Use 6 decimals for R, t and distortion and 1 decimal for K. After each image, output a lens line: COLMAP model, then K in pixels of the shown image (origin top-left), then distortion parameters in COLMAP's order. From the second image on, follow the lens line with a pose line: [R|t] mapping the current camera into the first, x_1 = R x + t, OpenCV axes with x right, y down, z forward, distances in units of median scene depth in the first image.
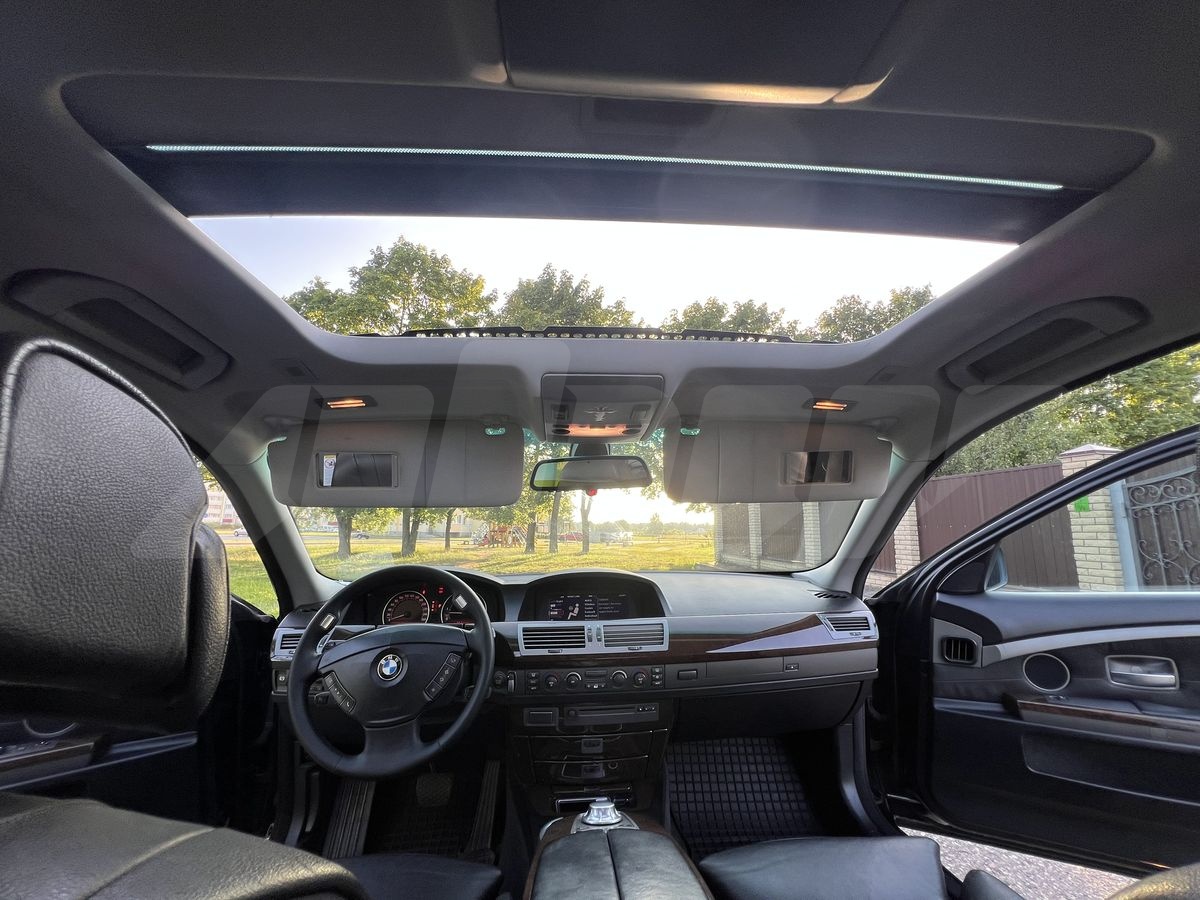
lens RADIAL K [[476.9, 0, 599.1], [0, 476.9, 454.5], [0, 0, 1]] dist [-0.002460, 0.001214]
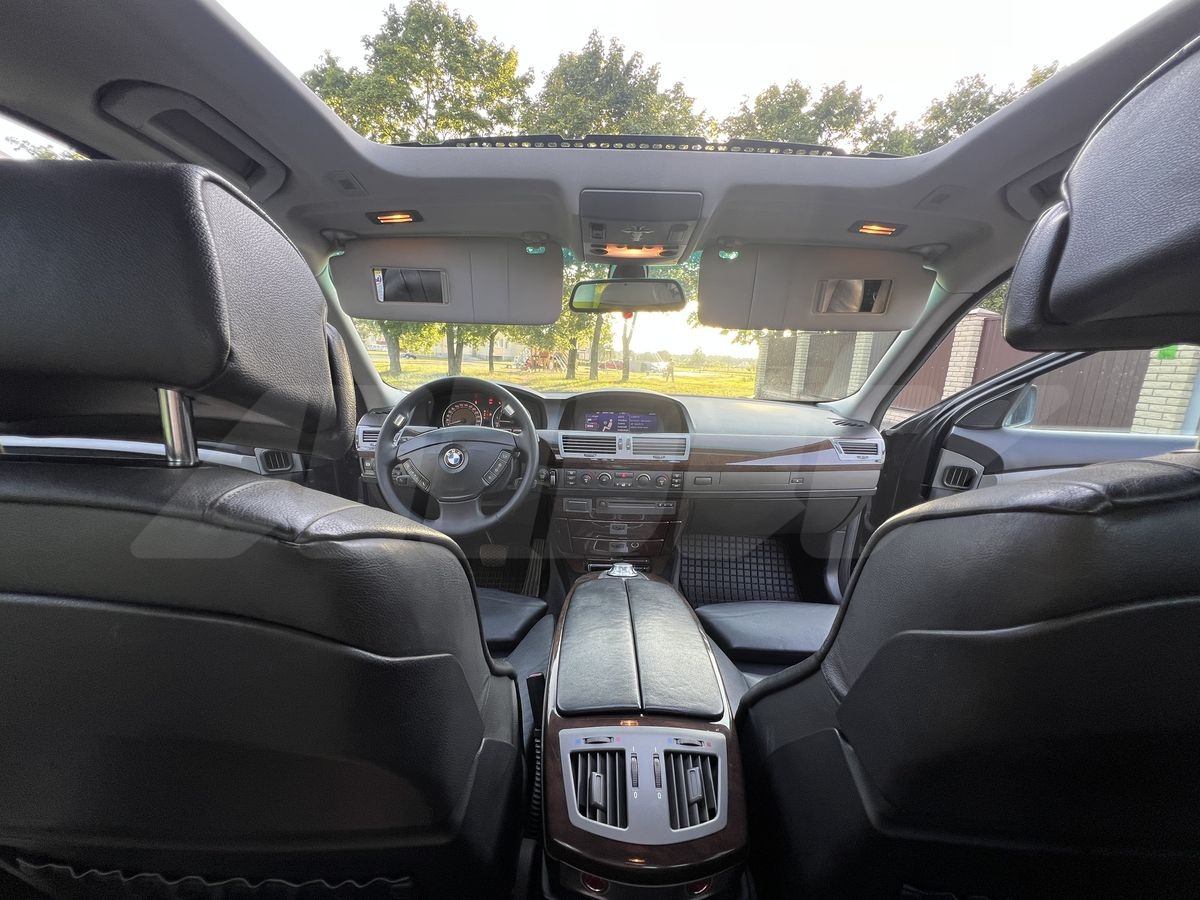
lens RADIAL K [[476.9, 0, 600.1], [0, 476.9, 449.4], [0, 0, 1]] dist [-0.002460, 0.001214]
pose [[0.995847, 0.054098, -0.073220, 0.013968], [-0.026140, 0.940338, 0.339236, 0.002200], [0.087204, -0.335914, 0.937847, -0.070881]]
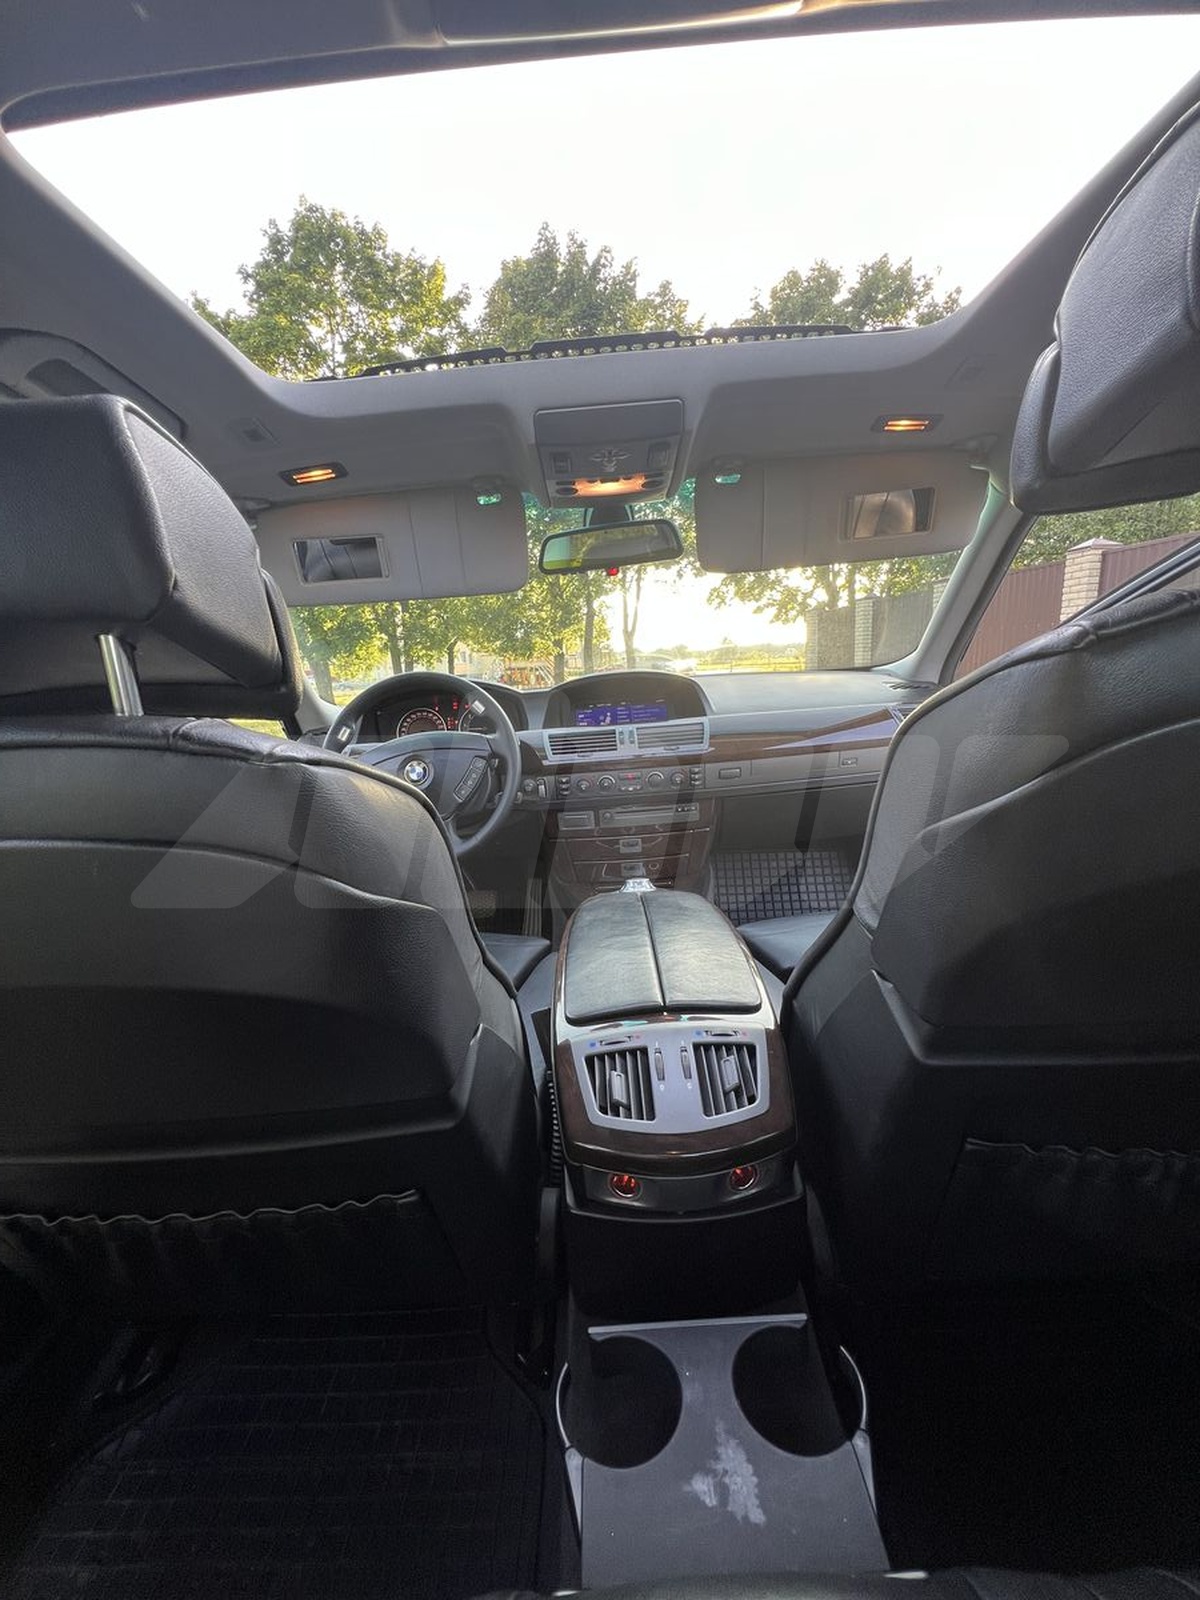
lens RADIAL K [[635.8, 0, 600.4], [0, 635.8, 794.5], [0, 0, 1]] dist [-0.002460, 0.001214]
pose [[0.995124, -0.045166, -0.087682, 0.034697], [0.073360, 0.933156, 0.351907, 0.040604], [0.065927, -0.356623, 0.931919, -0.147403]]
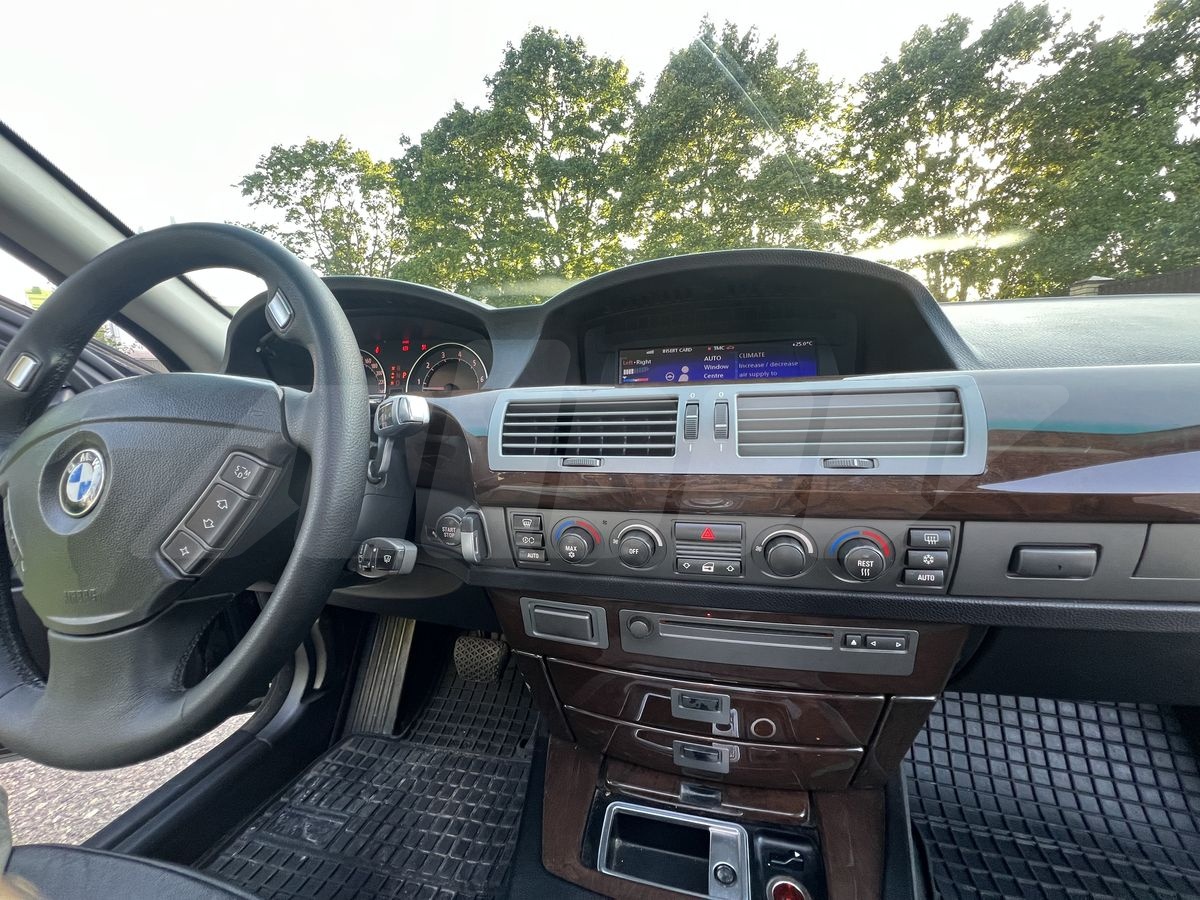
lens RADIAL K [[481.5, 0, 600.5], [0, 481.5, 447.8], [0, 0, 1]] dist [-0.001131, -0.000212]
pose [[0.945706, 0.024297, -0.324113, 0.023013], [0.081709, 0.947404, 0.309435, 0.244974], [0.314584, -0.319117, 0.893980, 0.576992]]
